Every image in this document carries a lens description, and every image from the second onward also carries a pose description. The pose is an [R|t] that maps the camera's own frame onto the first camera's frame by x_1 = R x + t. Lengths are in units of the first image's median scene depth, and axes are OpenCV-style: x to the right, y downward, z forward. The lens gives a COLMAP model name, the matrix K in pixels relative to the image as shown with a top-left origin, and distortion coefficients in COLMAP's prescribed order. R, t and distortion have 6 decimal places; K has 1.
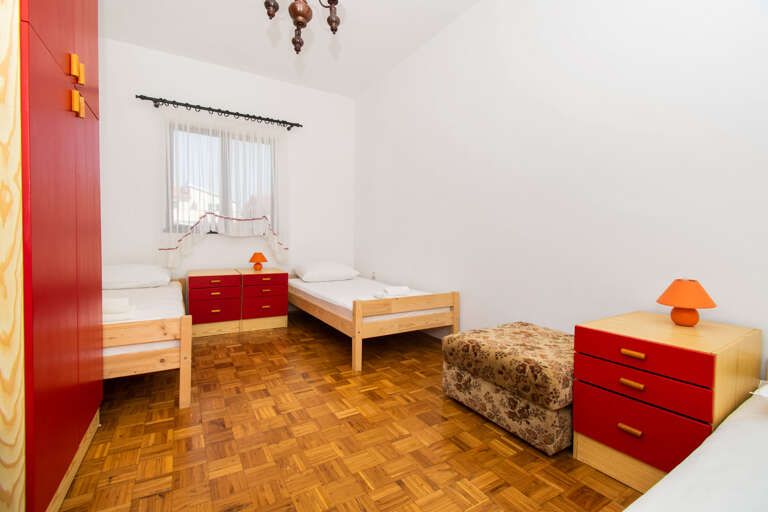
lens RADIAL K [[340.6, 0, 384.0], [0, 340.6, 256.0], [0, 0, 1]] dist [0.013814, -0.015384]
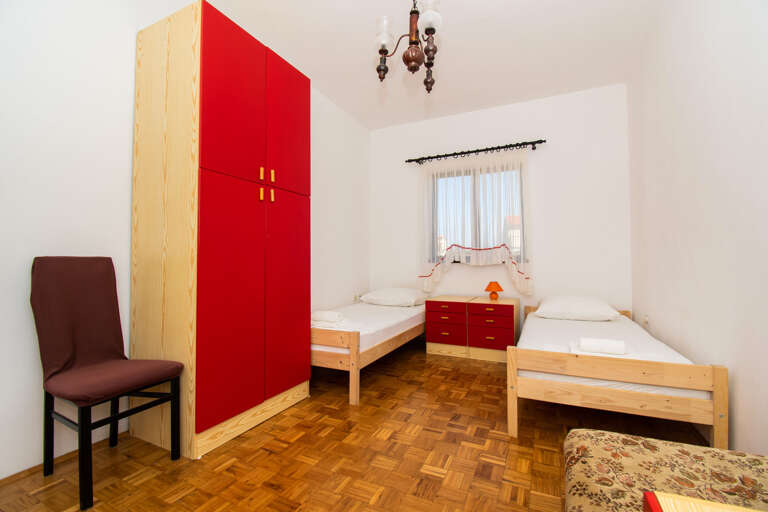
lens RADIAL K [[340.6, 0, 384.0], [0, 340.6, 256.0], [0, 0, 1]] dist [0.013814, -0.015384]
pose [[0.559309, -0.029992, -0.828416, 0.371628], [-0.029474, 0.997994, -0.056030, -0.025965], [0.828435, 0.055755, 0.557303, 0.243895]]
